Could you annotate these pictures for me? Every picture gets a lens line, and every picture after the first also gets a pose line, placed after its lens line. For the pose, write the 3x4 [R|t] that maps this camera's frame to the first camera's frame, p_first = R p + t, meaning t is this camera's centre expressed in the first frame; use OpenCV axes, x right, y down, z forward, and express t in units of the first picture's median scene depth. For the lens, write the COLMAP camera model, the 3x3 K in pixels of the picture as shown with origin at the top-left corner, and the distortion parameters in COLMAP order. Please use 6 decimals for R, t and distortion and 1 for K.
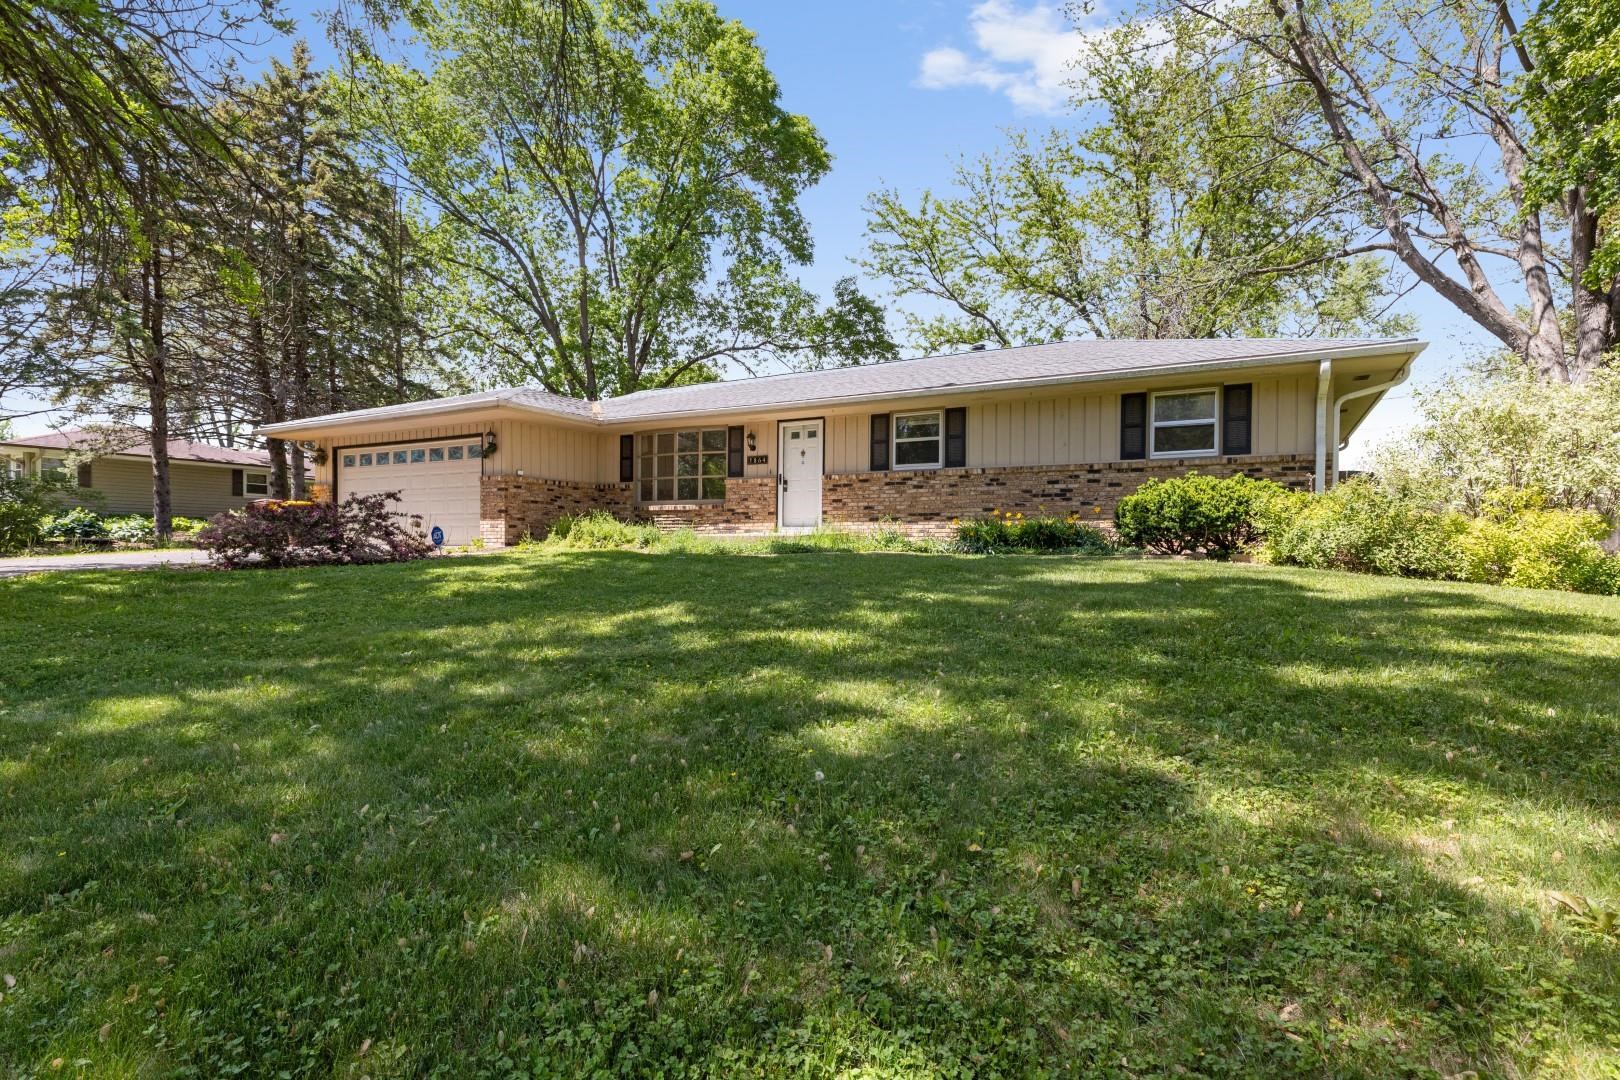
lens RADIAL K [[801.7, 0, 789.9], [0, 801.7, 541.0], [0, 0, 1]] dist [-0.002804, -0.001226]
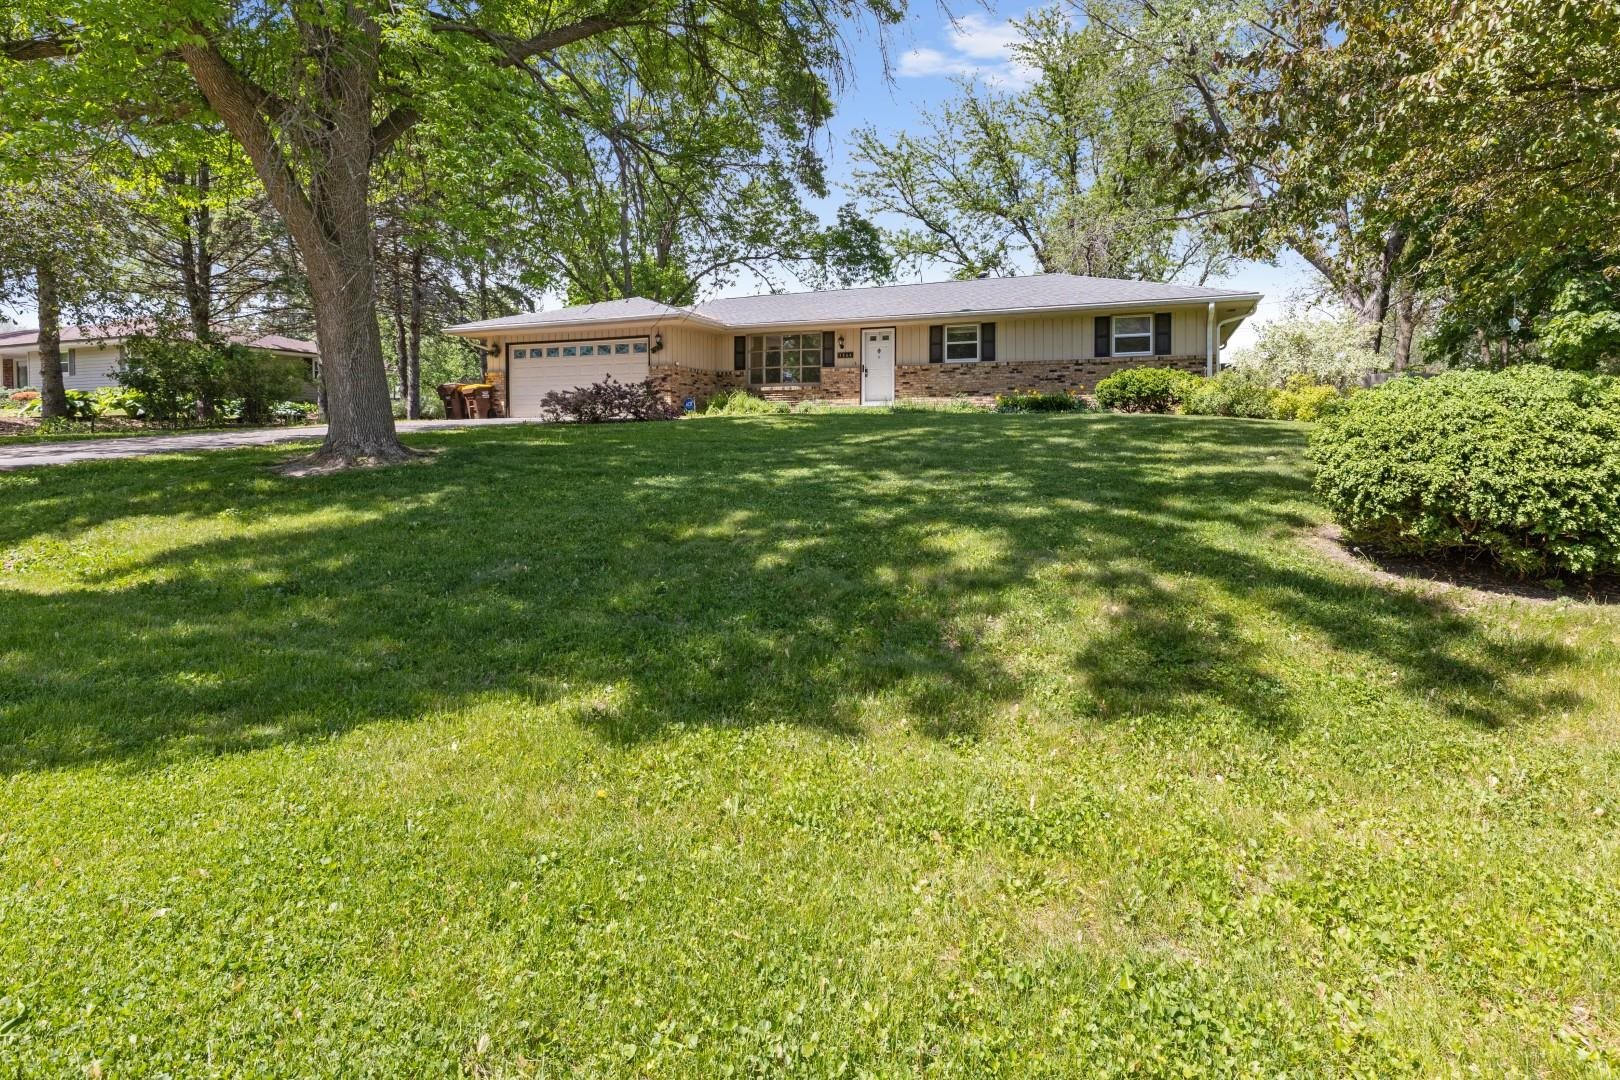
lens RADIAL K [[811.3, 0, 802.7], [0, 811.3, 414.6], [0, 0, 1]] dist [-0.011358, -0.000392]
pose [[0.992688, -0.005396, 0.120588, -0.304575], [0.007522, 0.999824, -0.017179, 0.031659], [-0.120474, 0.017960, 0.992554, -0.454141]]
